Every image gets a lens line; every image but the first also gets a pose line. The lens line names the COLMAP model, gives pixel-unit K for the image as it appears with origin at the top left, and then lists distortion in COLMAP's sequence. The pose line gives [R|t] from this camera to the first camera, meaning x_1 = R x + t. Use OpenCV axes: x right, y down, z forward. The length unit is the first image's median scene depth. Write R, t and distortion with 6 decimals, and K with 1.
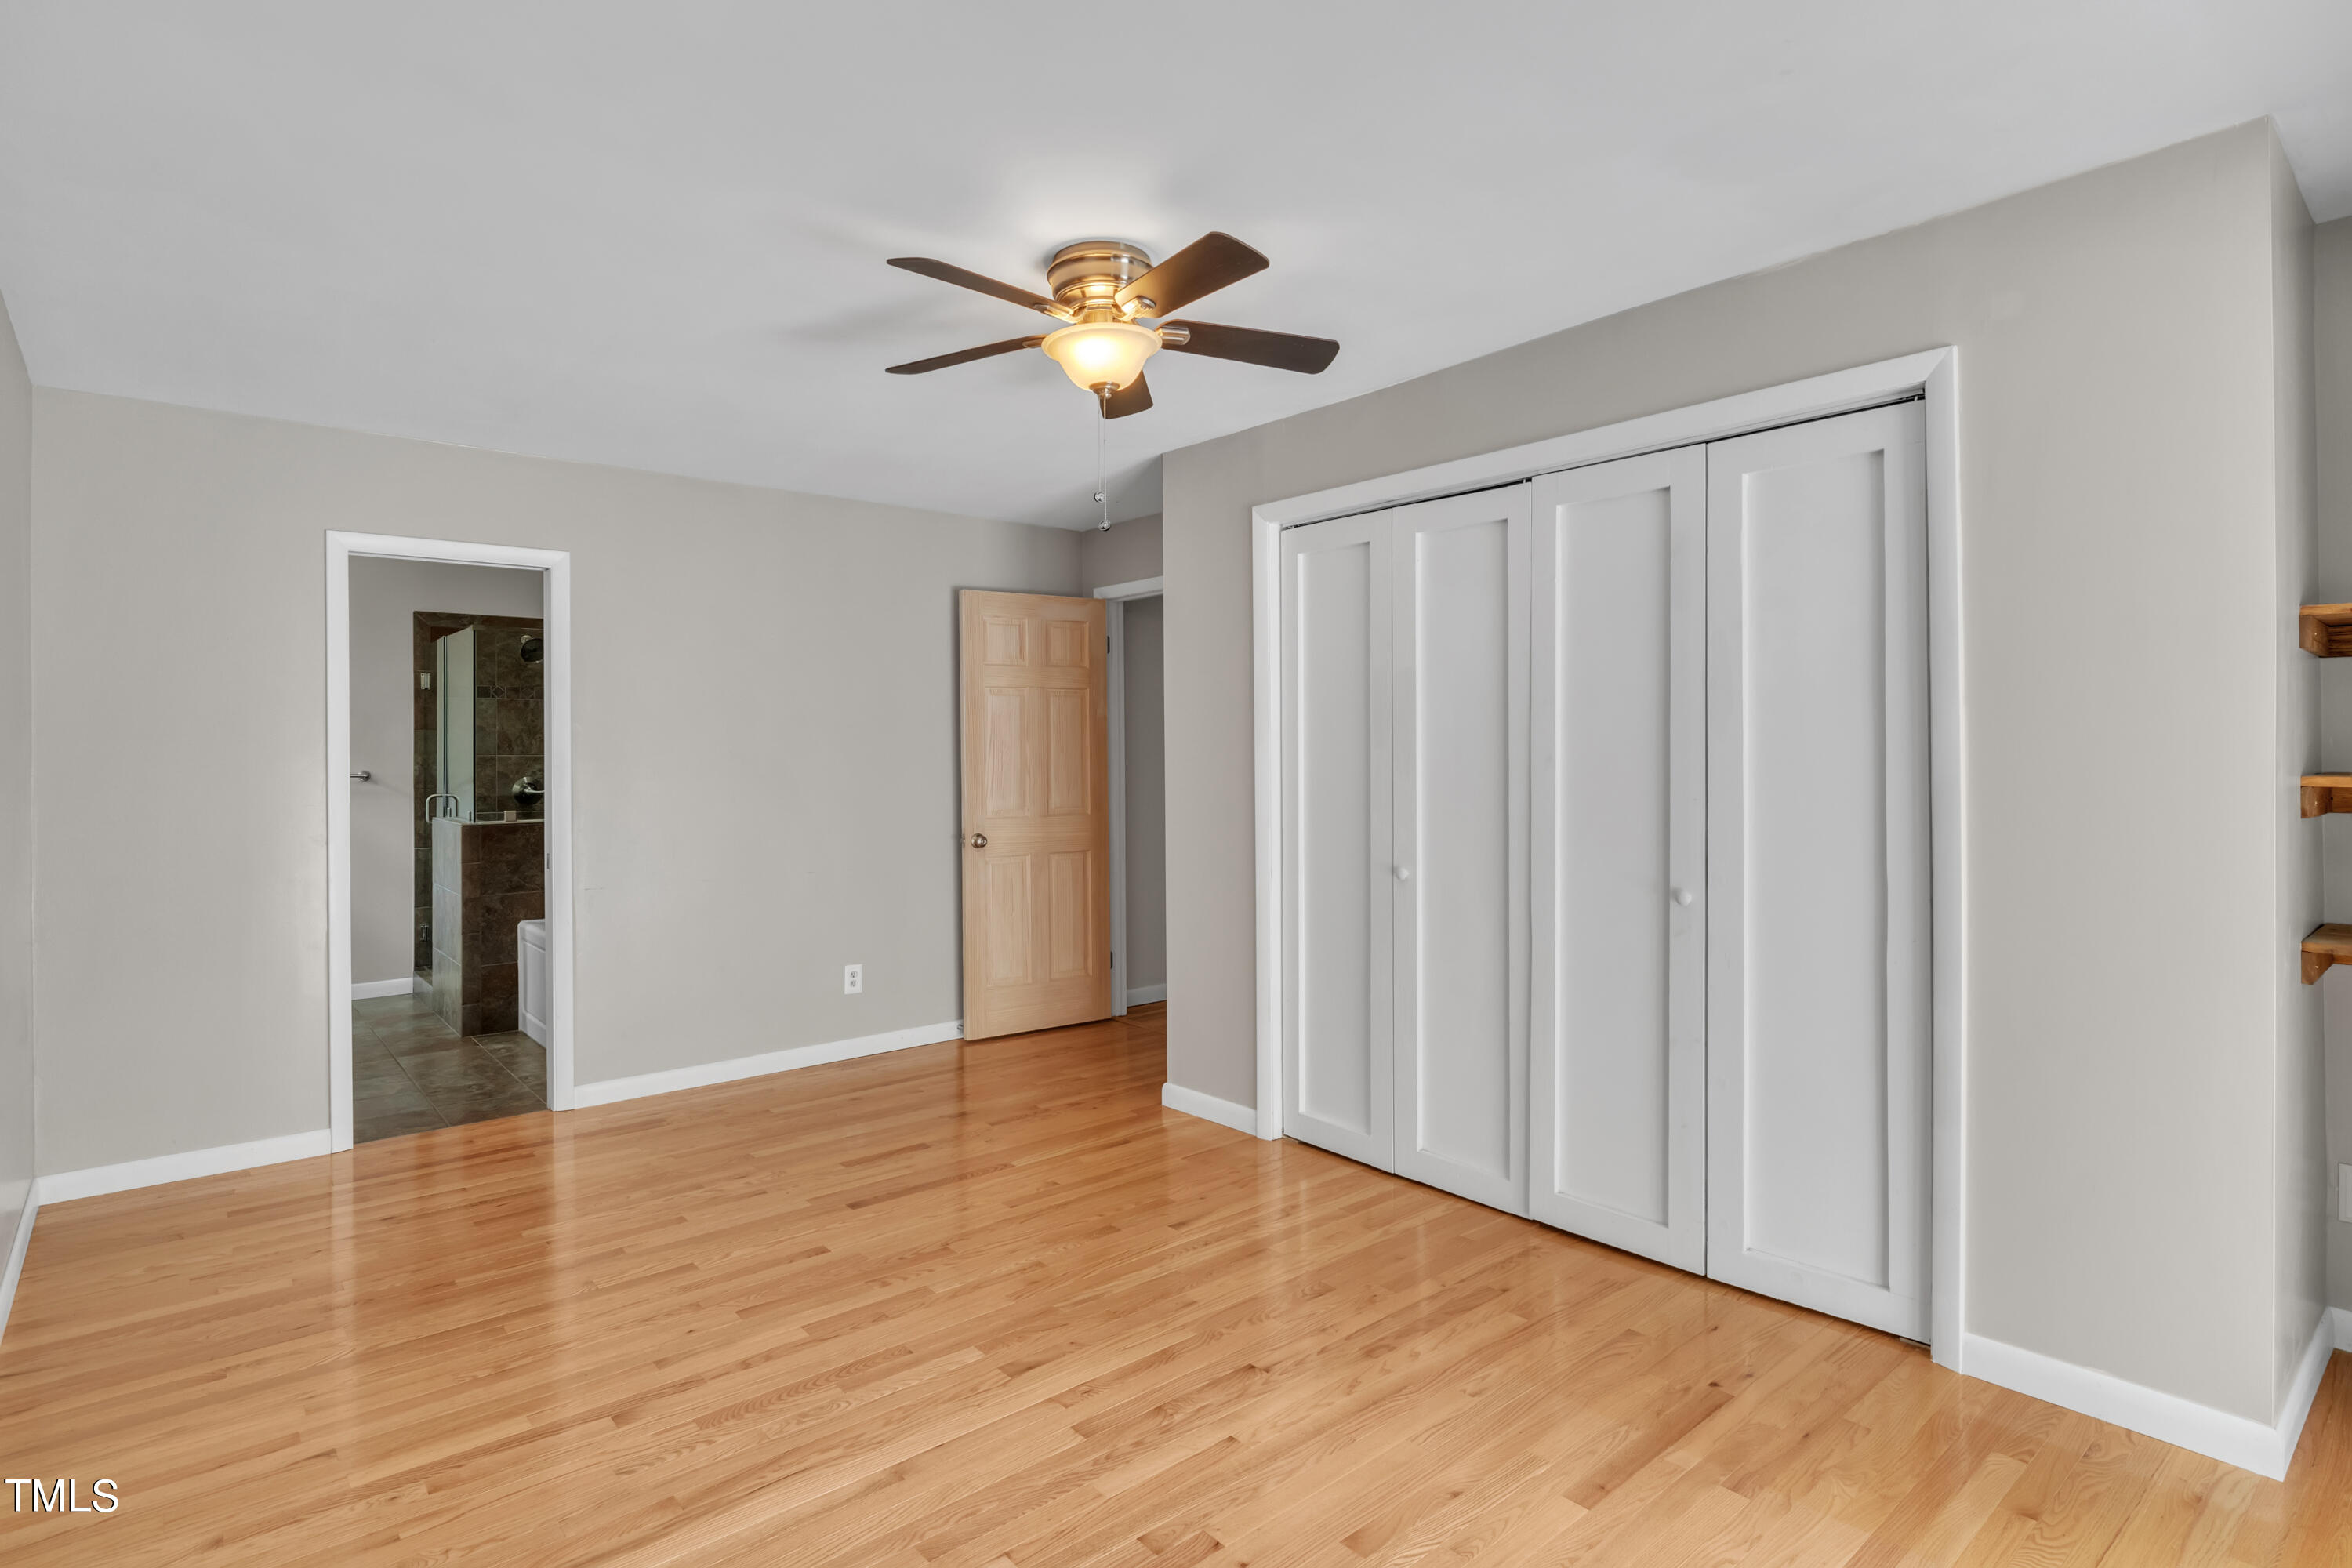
lens RADIAL K [[1200.6, 0, 1193.5], [0, 1200.6, 769.9], [0, 0, 1]] dist [-0.007307, -0.000720]
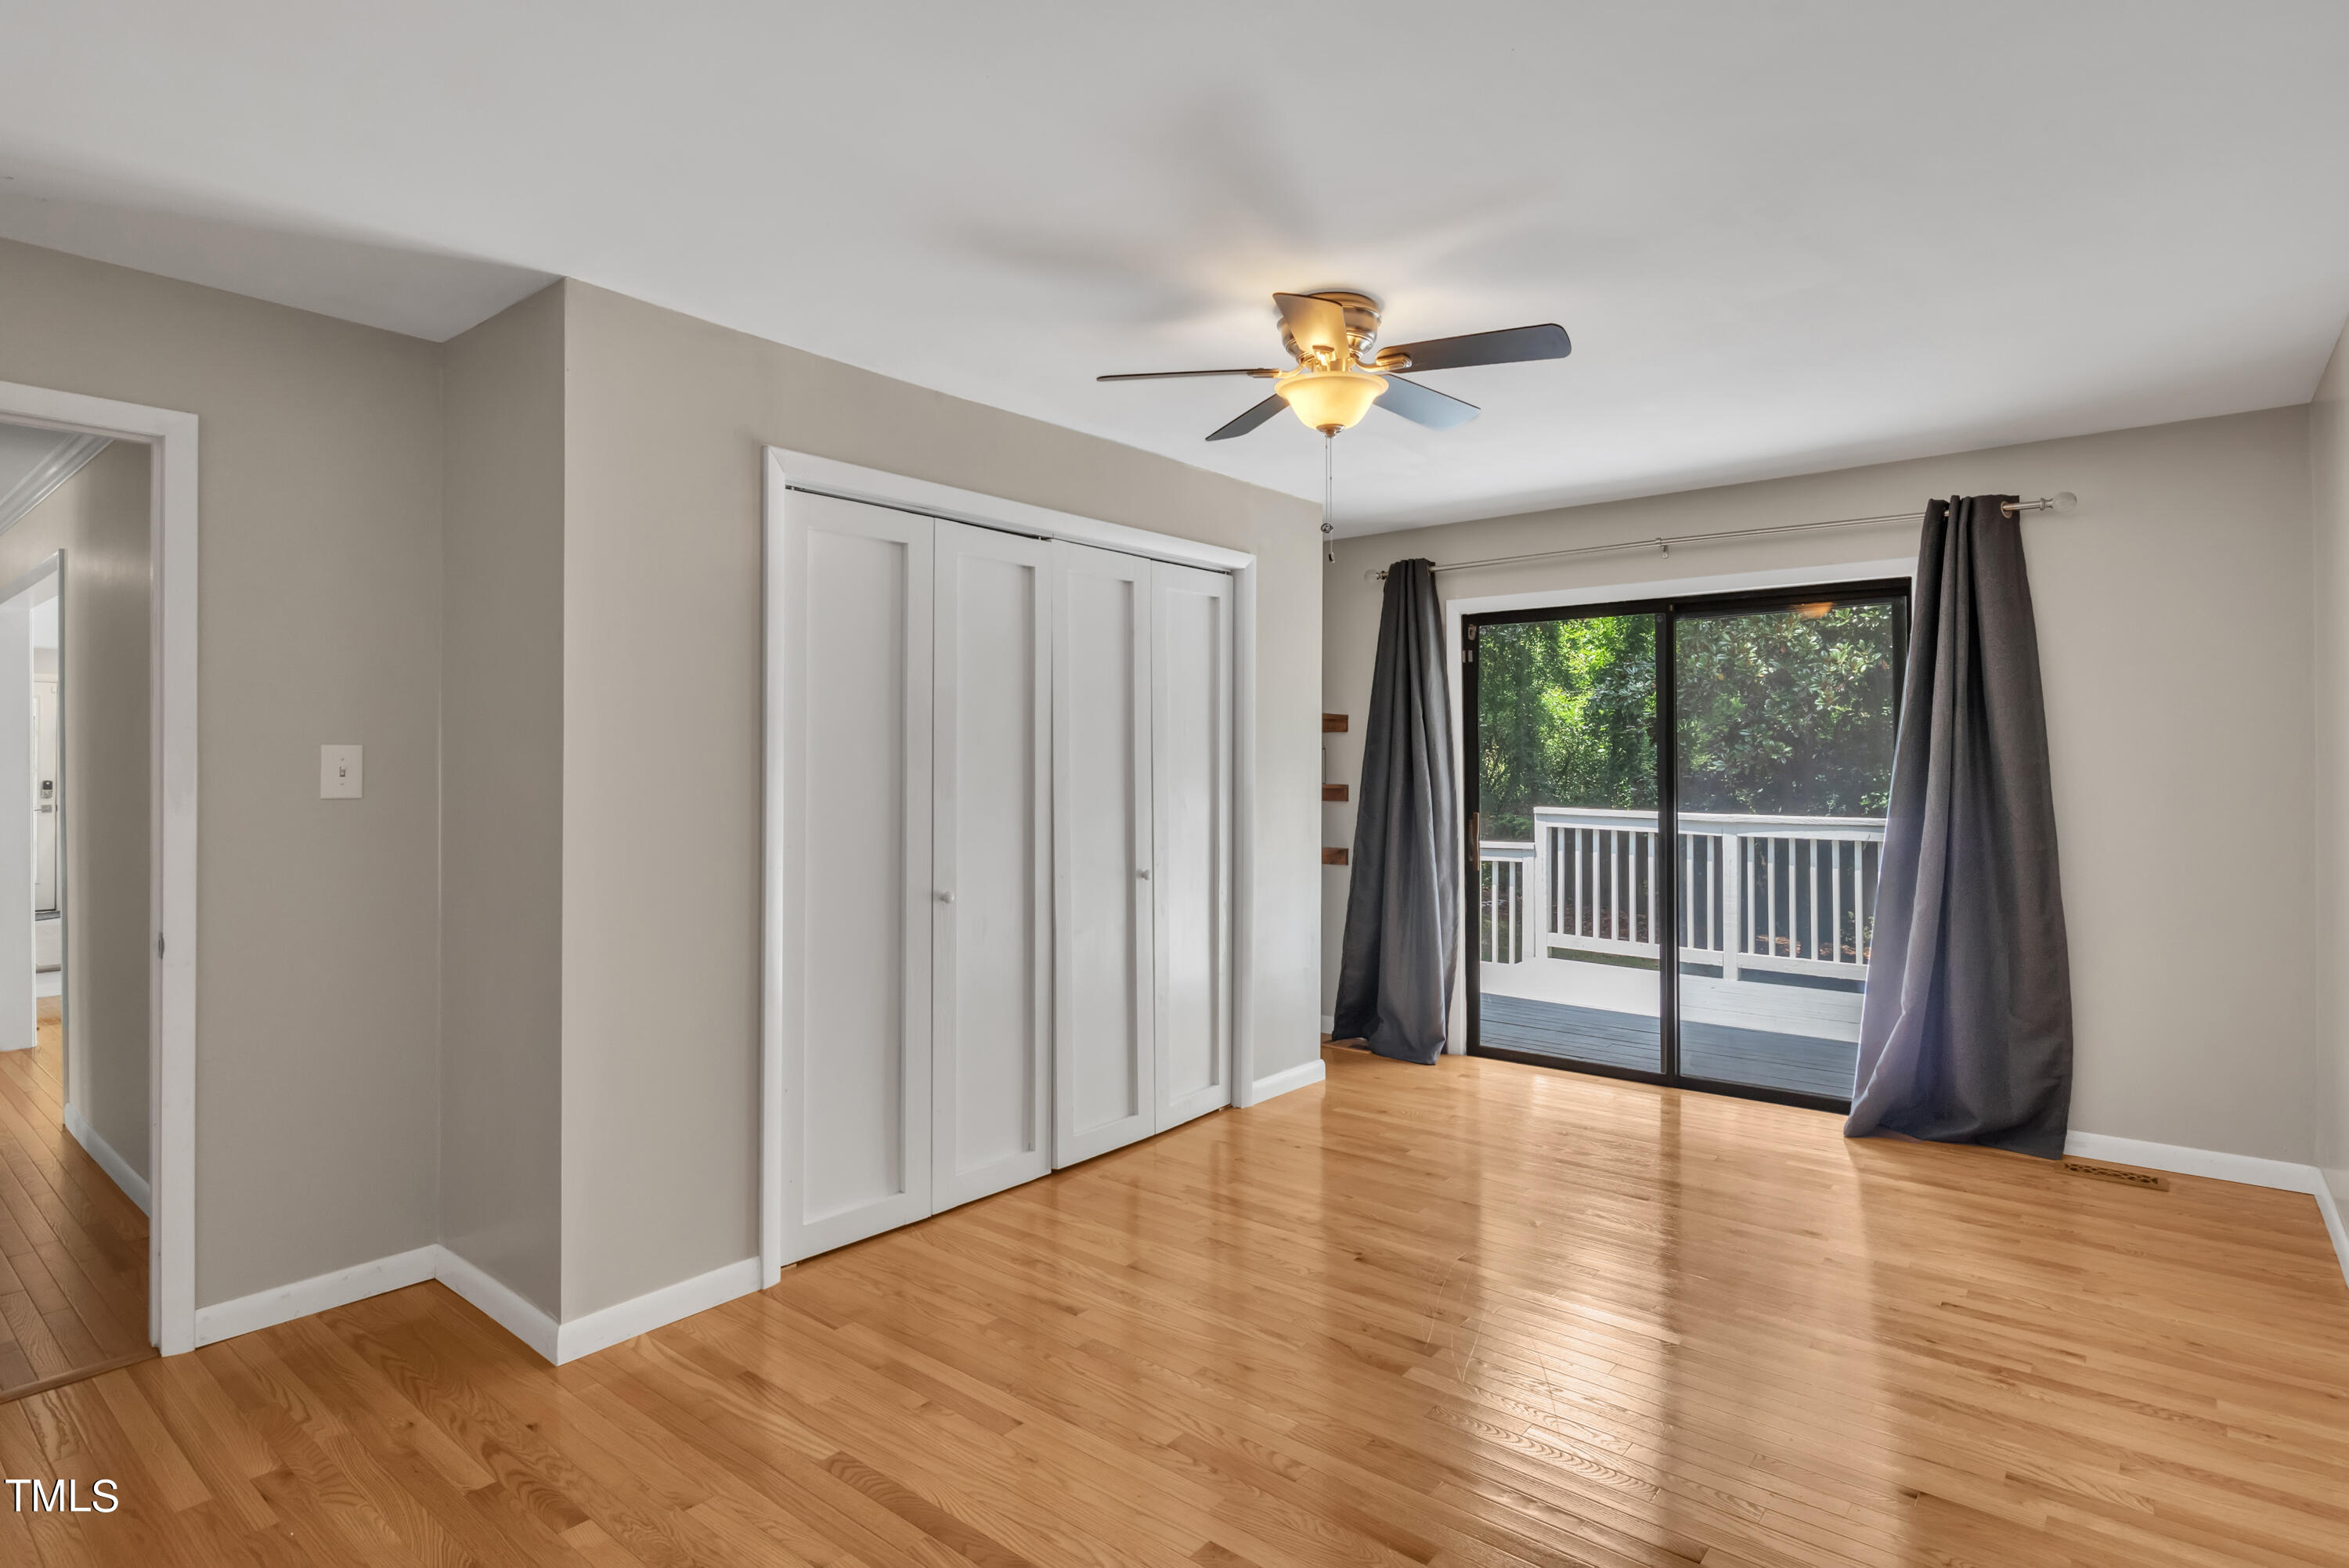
lens RADIAL K [[1199.0, 0, 1187.7], [0, 1199.0, 769.5], [0, 0, 1]] dist [-0.007307, -0.000720]
pose [[-0.173552, 0.007811, 0.984794, -0.867496], [0.017943, 0.999828, -0.004768, -0.008707], [-0.984661, 0.016842, -0.173662, 1.036722]]
